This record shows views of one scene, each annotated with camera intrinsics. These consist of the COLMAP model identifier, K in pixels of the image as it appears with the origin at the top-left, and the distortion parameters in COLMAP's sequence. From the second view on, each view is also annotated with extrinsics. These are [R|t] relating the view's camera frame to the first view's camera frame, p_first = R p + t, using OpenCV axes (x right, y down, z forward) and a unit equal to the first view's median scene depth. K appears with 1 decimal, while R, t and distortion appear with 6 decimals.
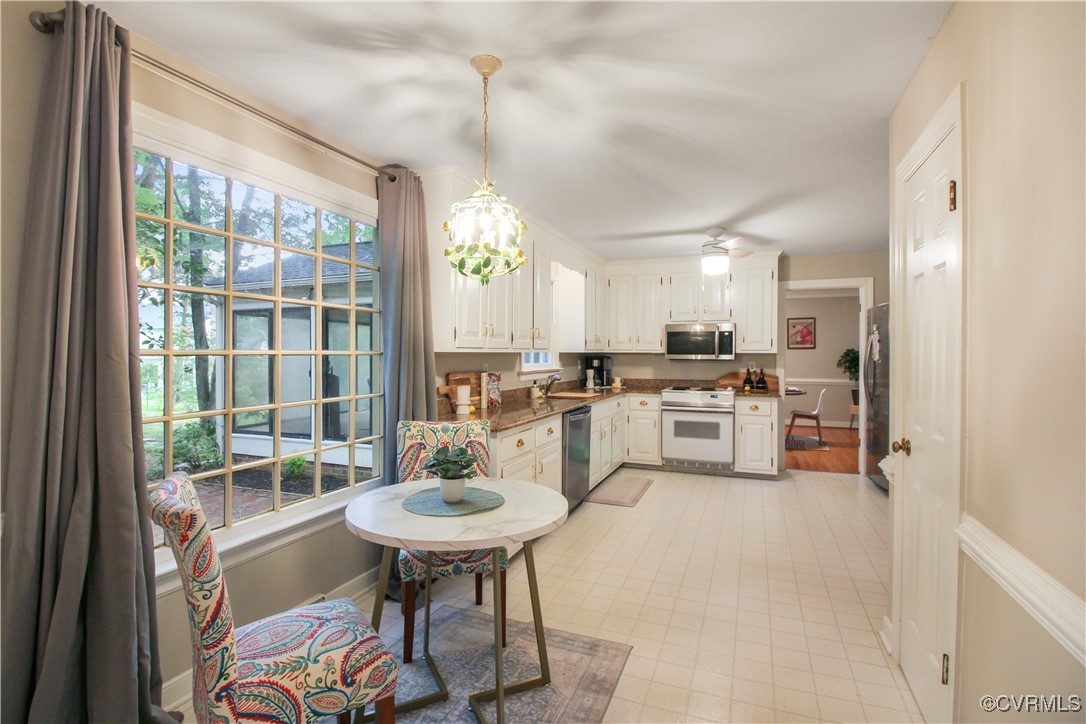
lens RADIAL K [[516.8, 0, 549.0], [0, 516.8, 346.3], [0, 0, 1]] dist [-0.006981, -0.000901]
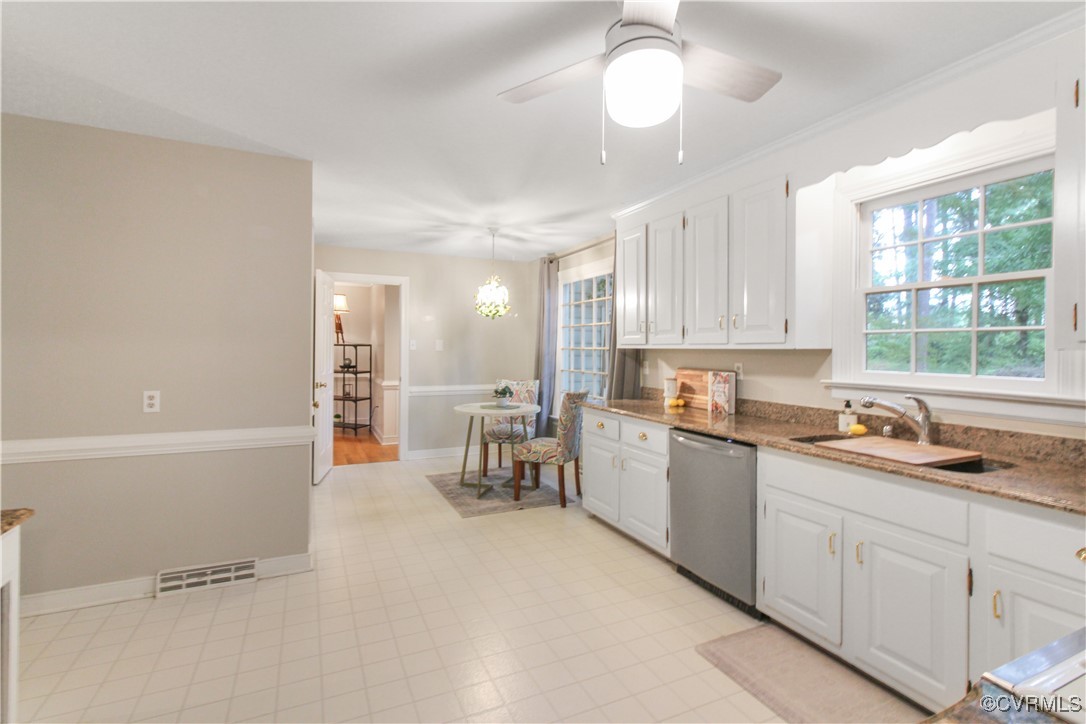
lens RADIAL K [[516.8, 0, 549.0], [0, 516.8, 346.3], [0, 0, 1]] dist [-0.006981, -0.000901]
pose [[-0.676868, -0.012912, -0.735991, 1.155134], [-0.001527, 0.999869, -0.016138, 0.033202], [0.736103, -0.009799, -0.676799, 2.209486]]
